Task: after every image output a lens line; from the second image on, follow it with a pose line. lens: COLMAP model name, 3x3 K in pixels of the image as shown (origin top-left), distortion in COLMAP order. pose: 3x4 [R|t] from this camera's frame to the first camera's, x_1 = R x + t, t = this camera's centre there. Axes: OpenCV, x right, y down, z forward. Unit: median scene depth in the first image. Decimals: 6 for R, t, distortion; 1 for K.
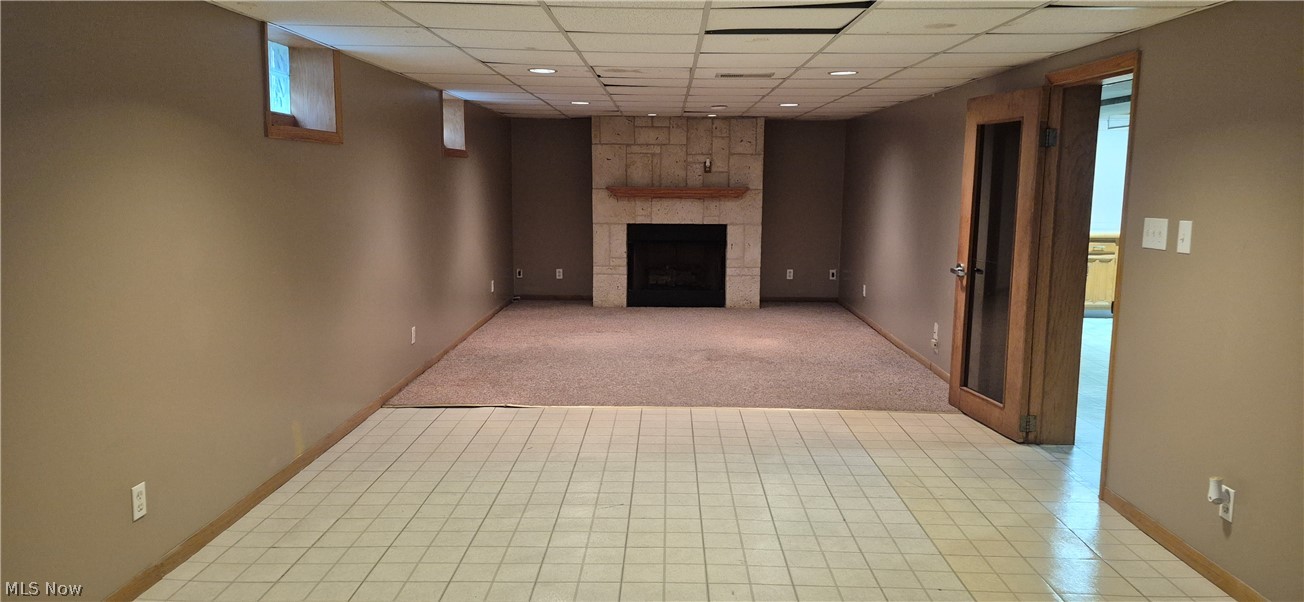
lens RADIAL K [[898.2, 0, 652.0], [0, 898.2, 301.0], [0, 0, 1]] dist [0.053681, -0.065689]
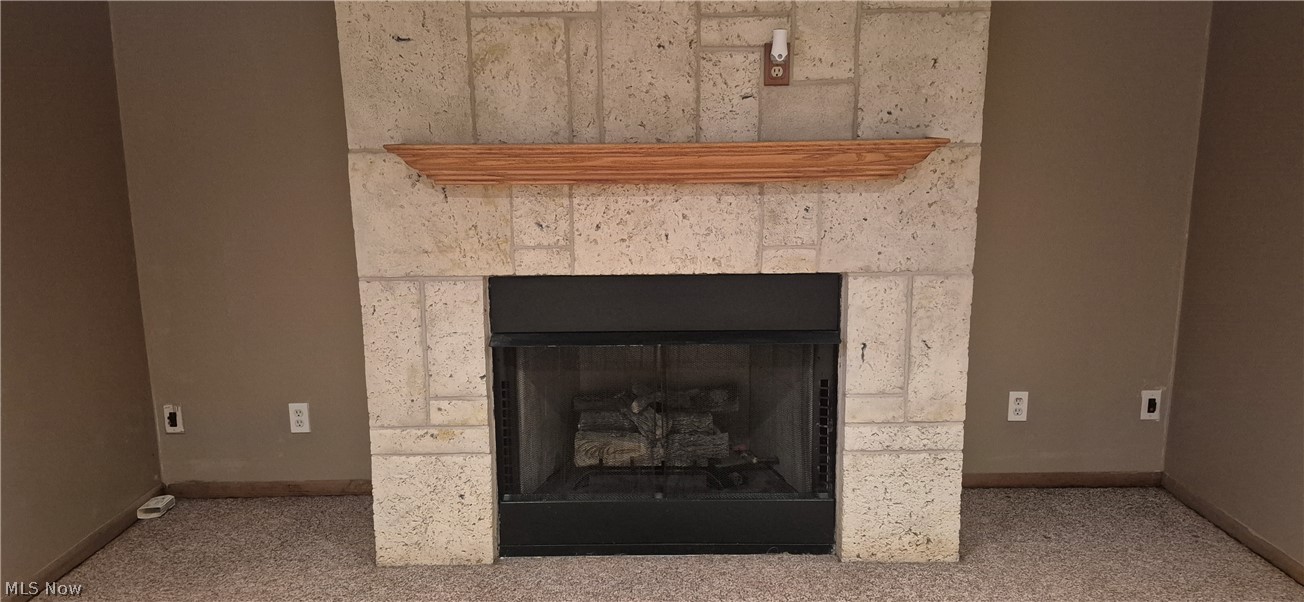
lens RADIAL K [[898.2, 0, 652.0], [0, 898.2, 301.0], [0, 0, 1]] dist [0.053681, -0.065689]
pose [[0.999720, -0.018607, 0.014646, 0.019479], [0.017709, 0.998087, 0.059231, -0.094314], [-0.015720, -0.058955, 0.998137, 0.723186]]
